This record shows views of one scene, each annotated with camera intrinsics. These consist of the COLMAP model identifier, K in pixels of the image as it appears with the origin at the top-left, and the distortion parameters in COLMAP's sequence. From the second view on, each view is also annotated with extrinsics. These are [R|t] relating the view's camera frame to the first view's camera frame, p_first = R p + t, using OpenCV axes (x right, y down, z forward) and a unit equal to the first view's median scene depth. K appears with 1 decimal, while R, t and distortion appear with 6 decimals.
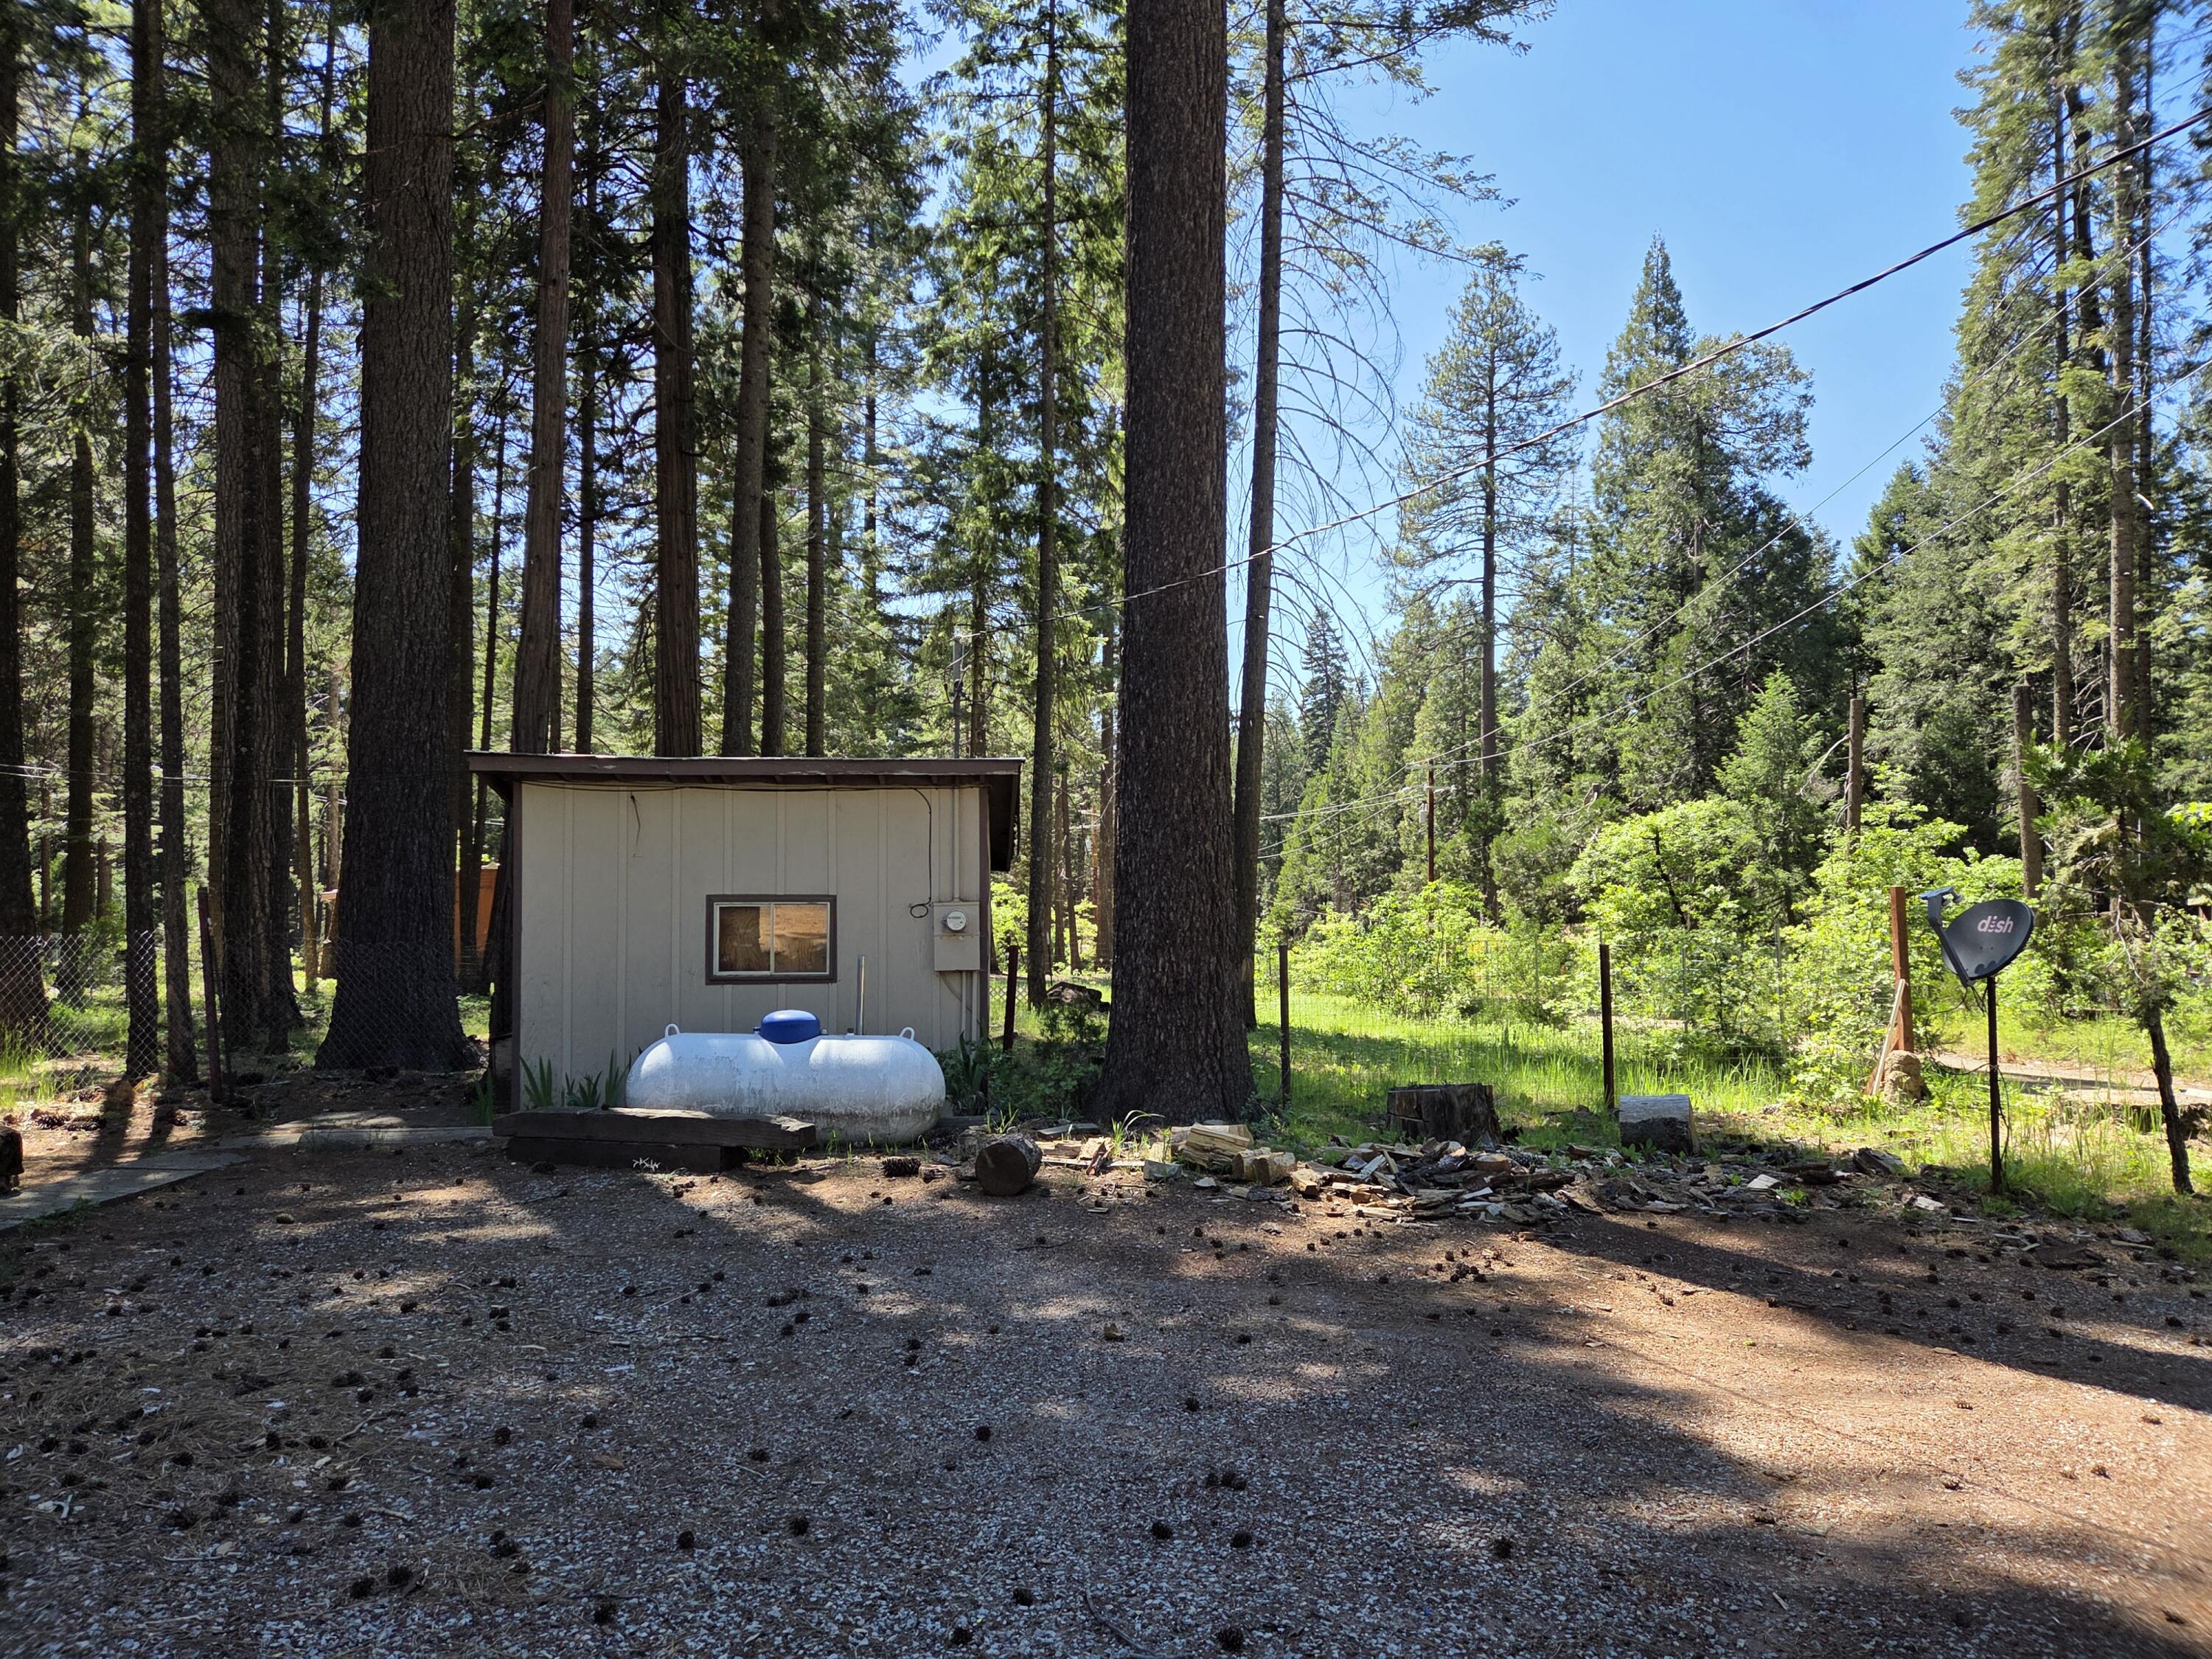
lens RADIAL K [[1497.1, 0, 1110.4], [0, 1497.1, 834.7], [0, 0, 1]] dist [0.074842, -0.063828]
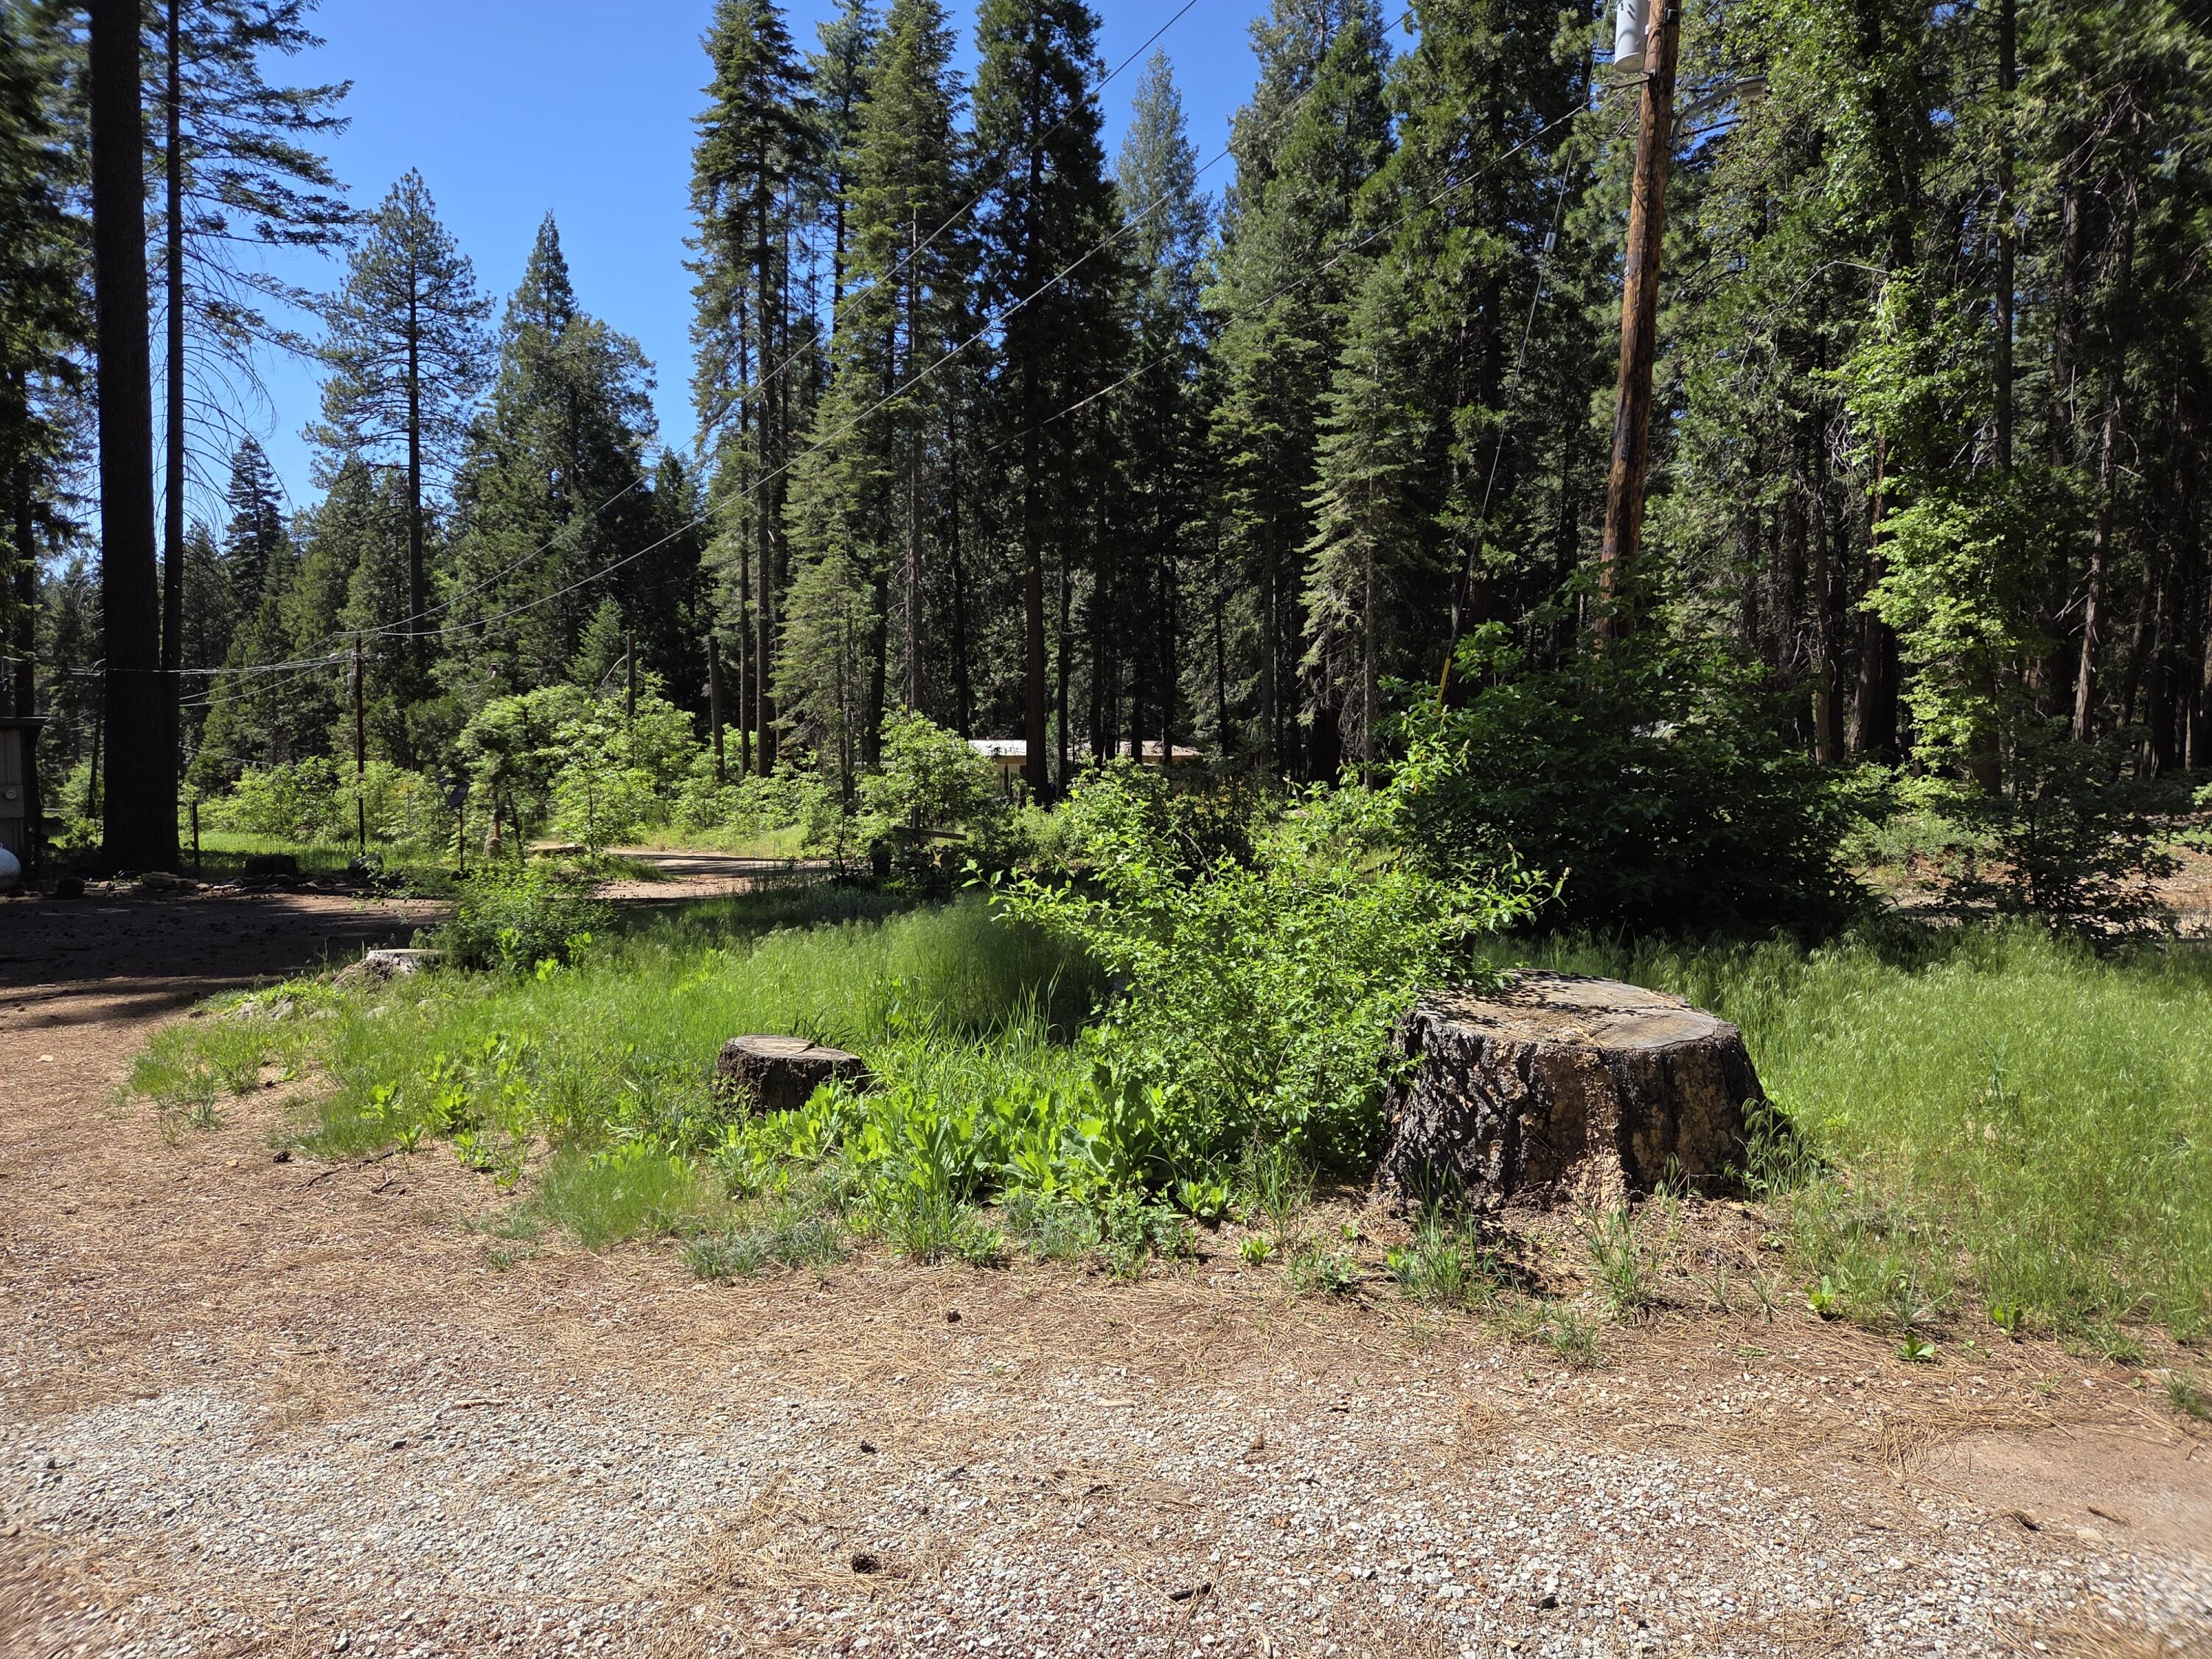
lens RADIAL K [[1497.1, 0, 1147.0], [0, 1497.1, 790.4], [0, 0, 1]] dist [0.074842, -0.063828]
pose [[0.787894, -0.027892, 0.615179, -0.024829], [-0.020033, 0.997284, 0.070873, -0.020185], [-0.615485, -0.068164, 0.785195, -0.252049]]
